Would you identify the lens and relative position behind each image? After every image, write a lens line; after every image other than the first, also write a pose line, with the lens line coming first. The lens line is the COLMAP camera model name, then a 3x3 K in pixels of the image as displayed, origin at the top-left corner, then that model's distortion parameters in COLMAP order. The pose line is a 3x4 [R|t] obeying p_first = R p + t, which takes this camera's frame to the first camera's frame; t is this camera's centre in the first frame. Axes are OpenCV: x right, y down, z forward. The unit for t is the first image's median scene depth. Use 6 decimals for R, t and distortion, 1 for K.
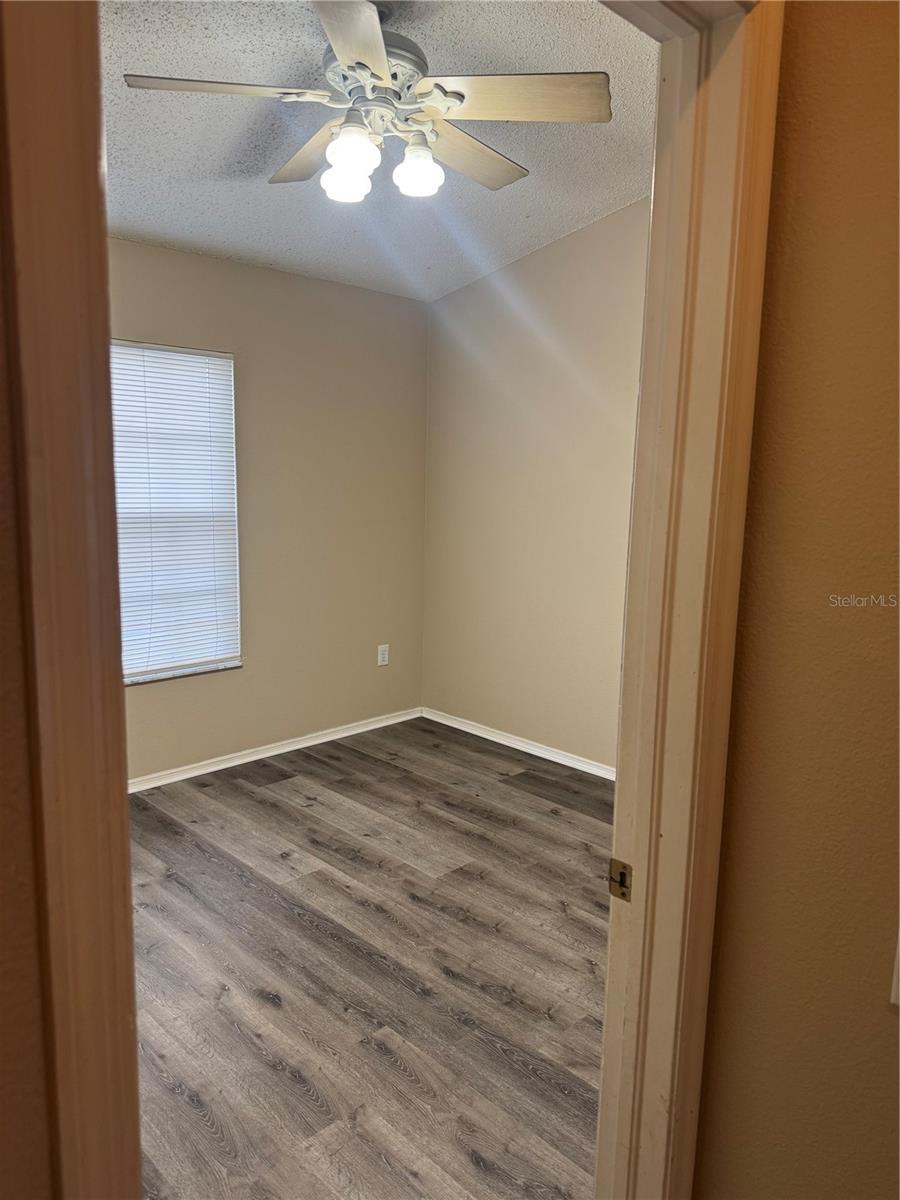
lens RADIAL K [[856.3, 0, 446.6], [0, 856.3, 599.4], [0, 0, 1]] dist [0.052462, -0.061632]
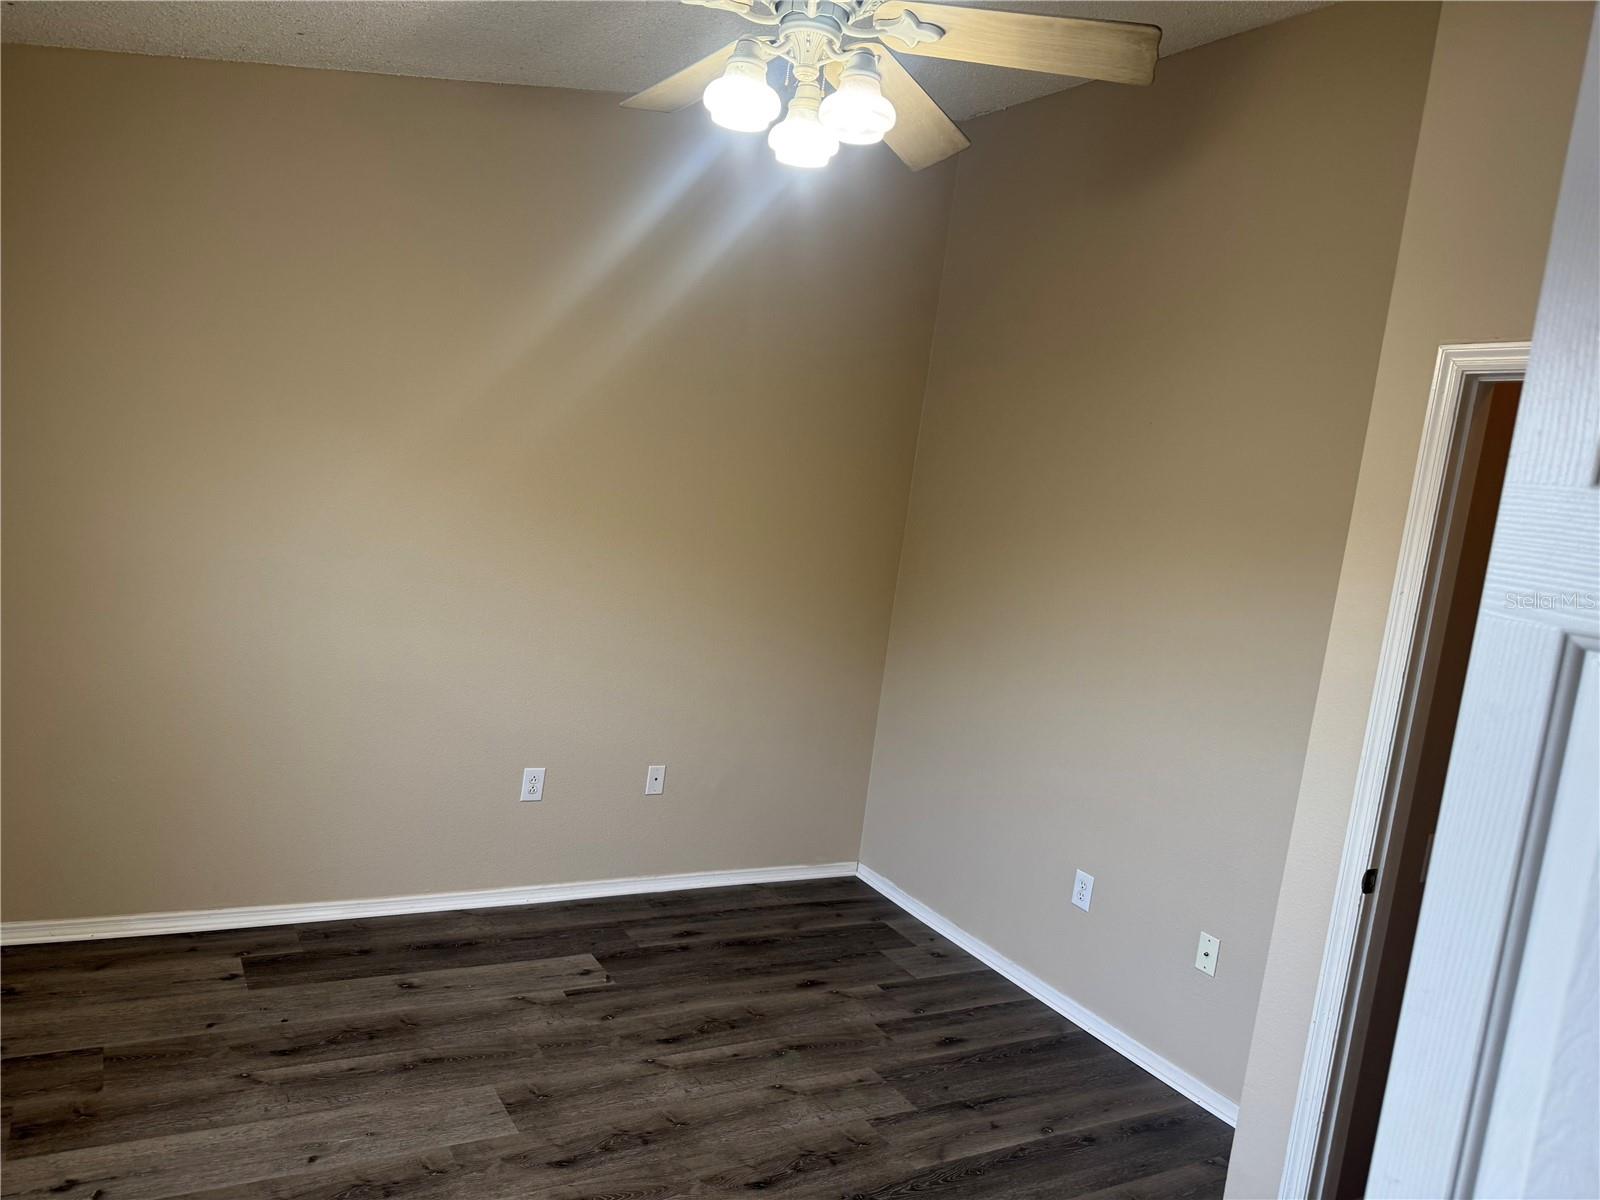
lens RADIAL K [[1141.7, 0, 788.4], [0, 1141.7, 606.0], [0, 0, 1]] dist [0.052462, -0.061632]
pose [[0.230637, -0.095741, 0.968318, -0.883621], [0.021182, 0.995406, 0.093374, -0.170654], [-0.972809, -0.001025, 0.231605, 0.687642]]
